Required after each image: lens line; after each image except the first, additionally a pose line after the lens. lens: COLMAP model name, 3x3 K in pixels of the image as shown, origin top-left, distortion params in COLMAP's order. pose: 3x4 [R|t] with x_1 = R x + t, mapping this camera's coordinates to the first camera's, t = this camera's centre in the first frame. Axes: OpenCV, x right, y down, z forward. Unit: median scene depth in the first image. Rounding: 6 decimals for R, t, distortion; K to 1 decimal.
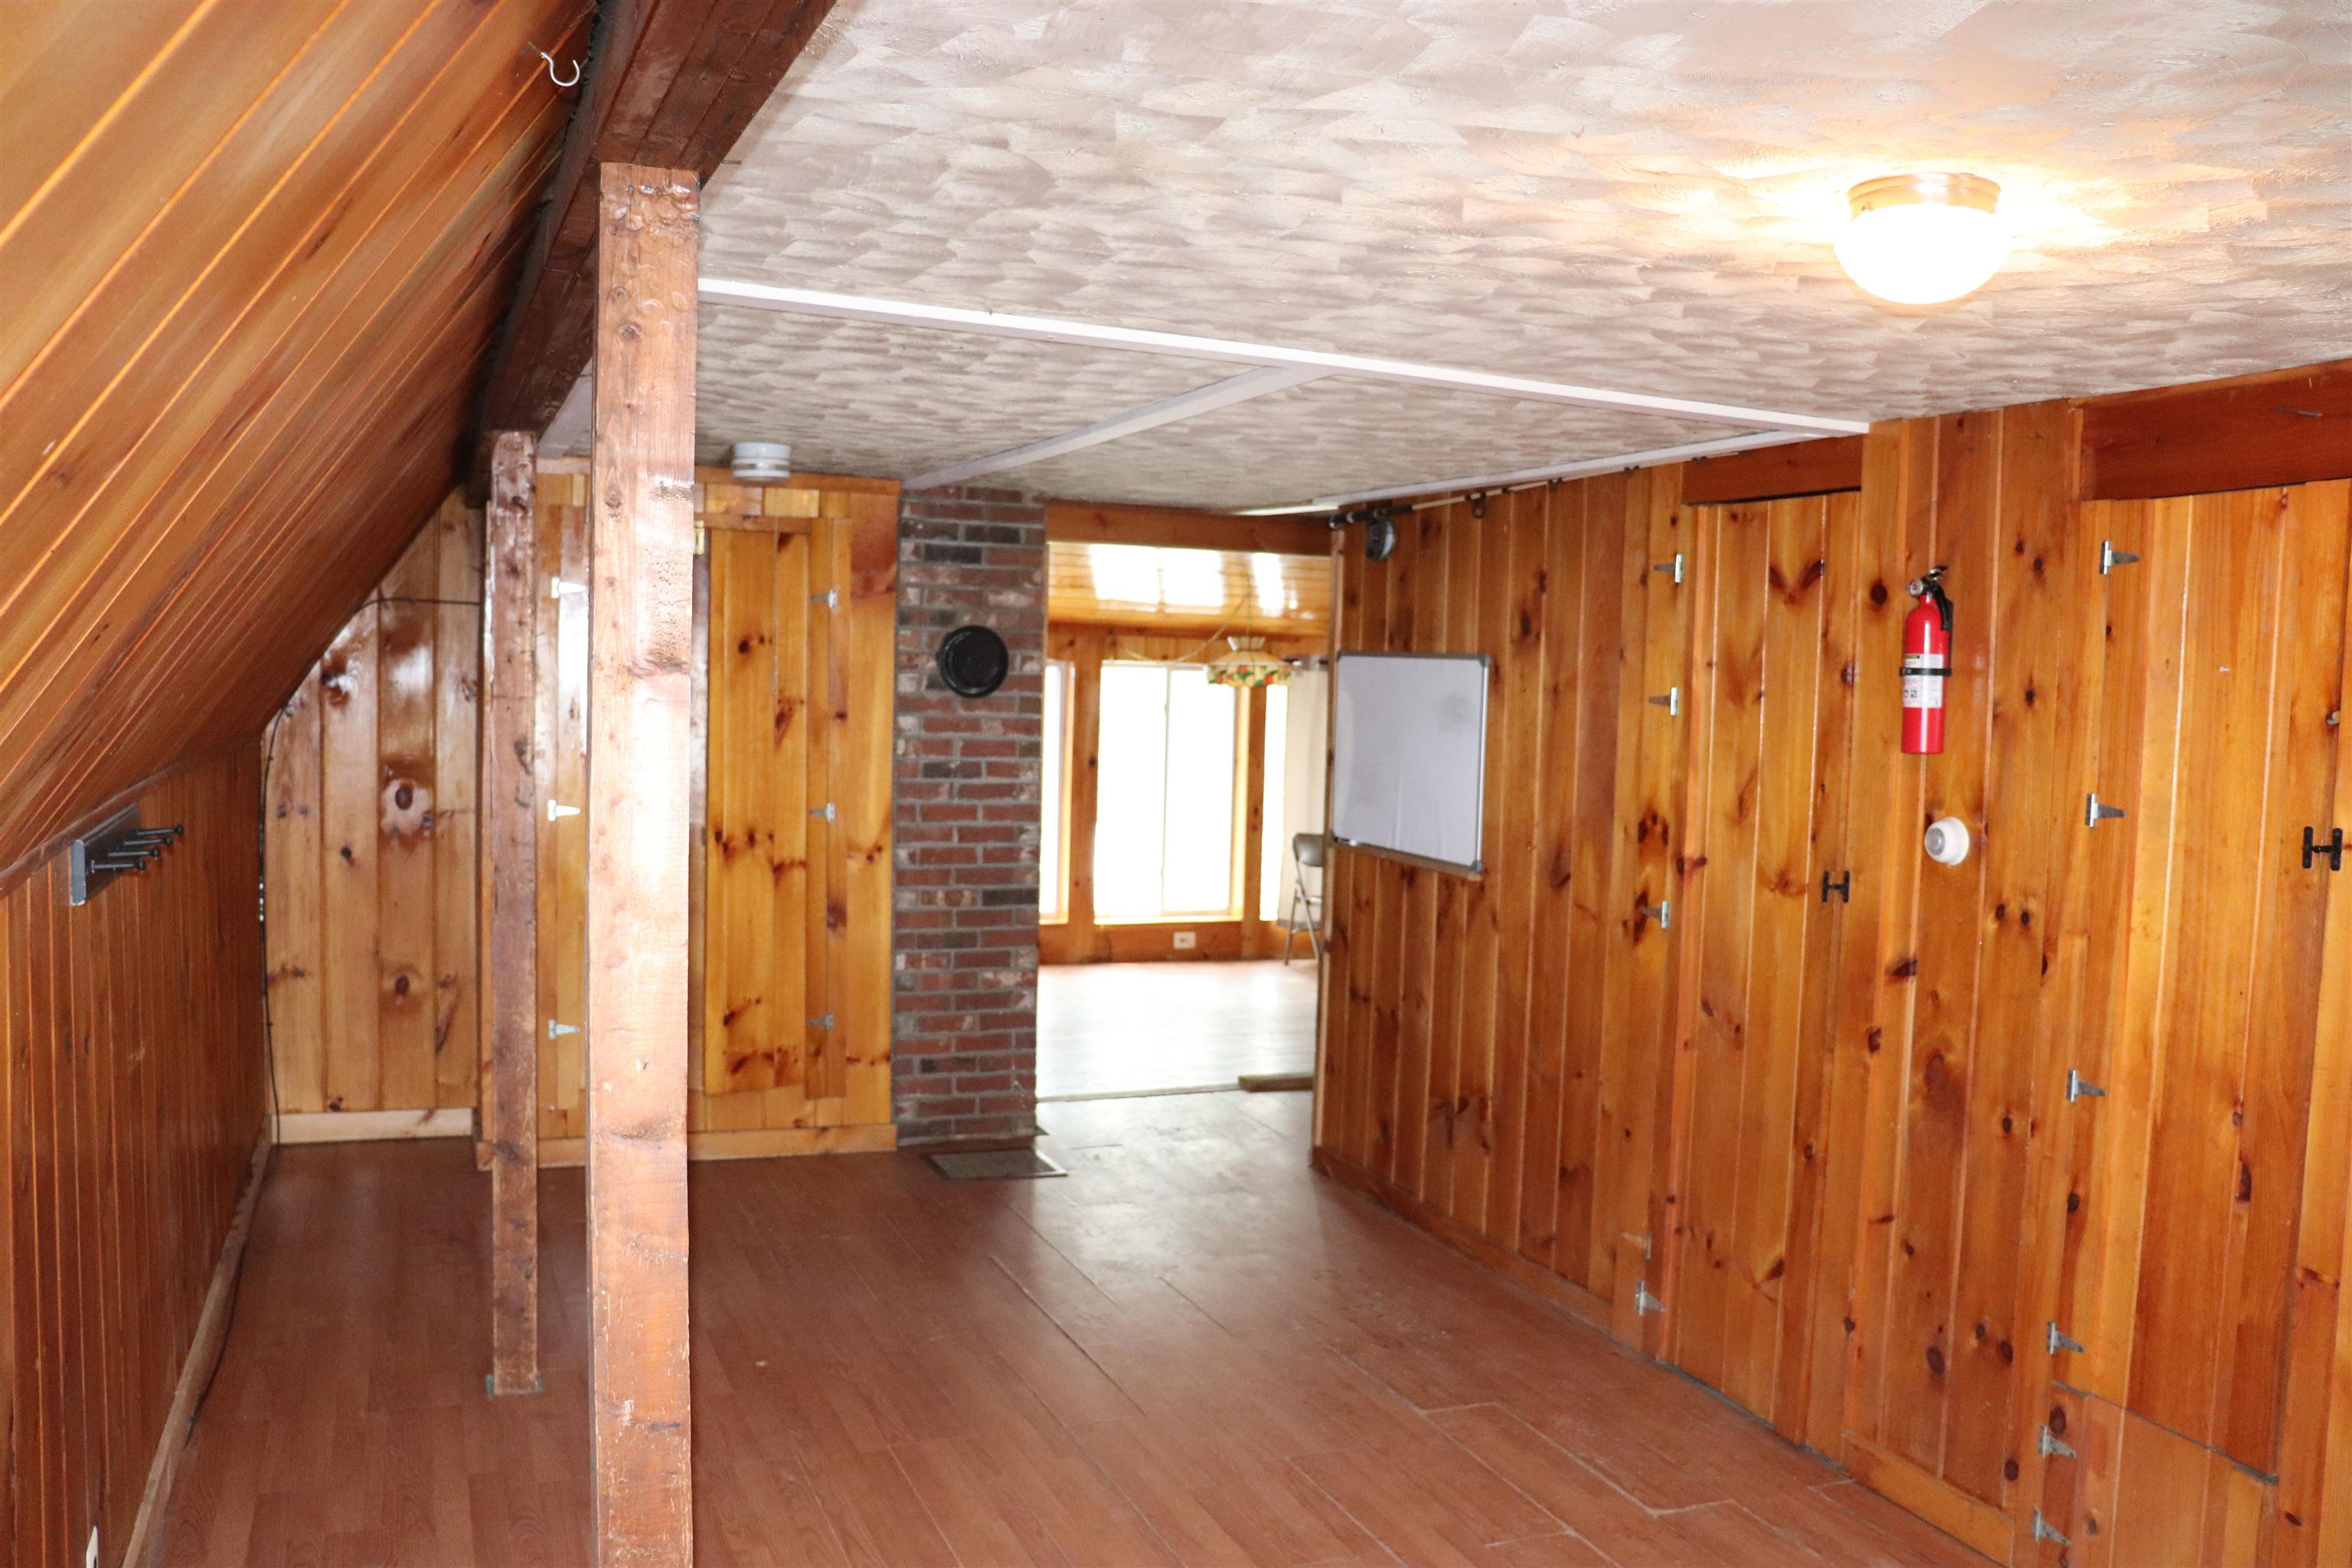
lens RADIAL K [[1951.3, 0, 1176.0], [0, 1951.3, 784.0], [0, 0, 1]] dist [-0.175114, 0.158143]
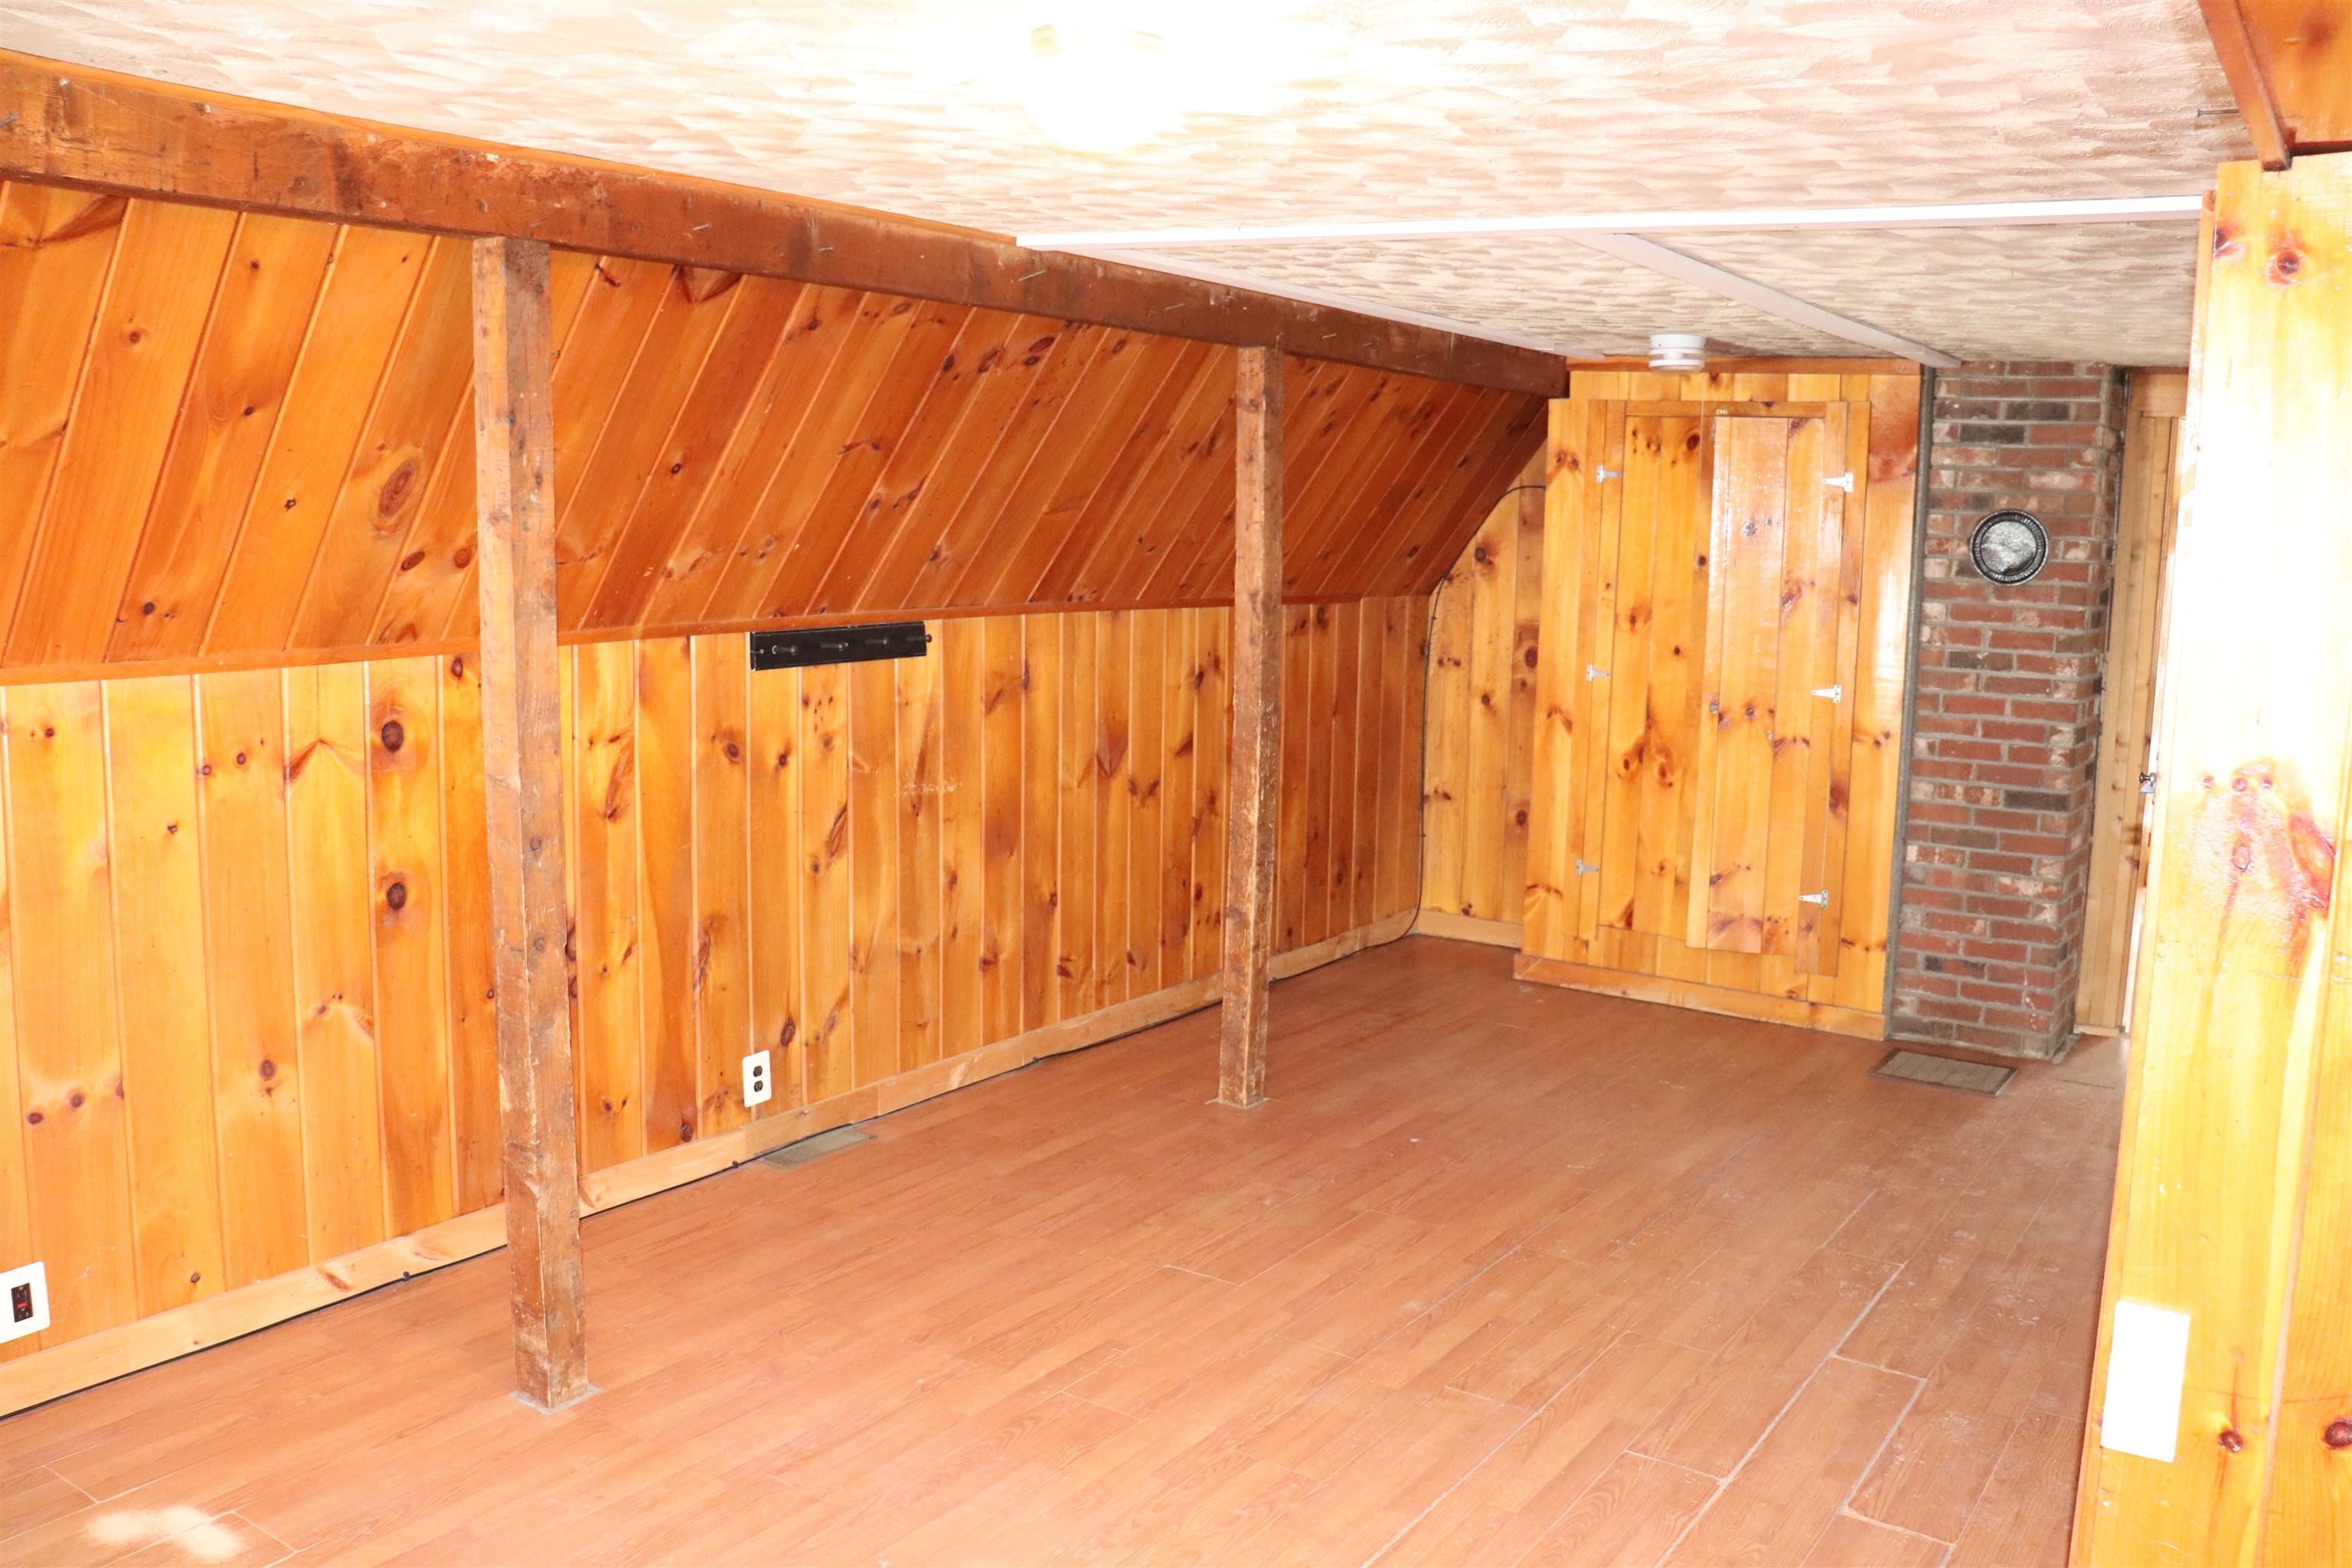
lens RADIAL K [[1951.3, 0, 1176.0], [0, 1951.3, 784.0], [0, 0, 1]] dist [-0.175114, 0.158143]
pose [[0.547677, 0.100373, -0.830647, 0.450673], [-0.059941, 0.994934, 0.080704, 0.001399], [0.834540, 0.005590, 0.550919, 0.157452]]
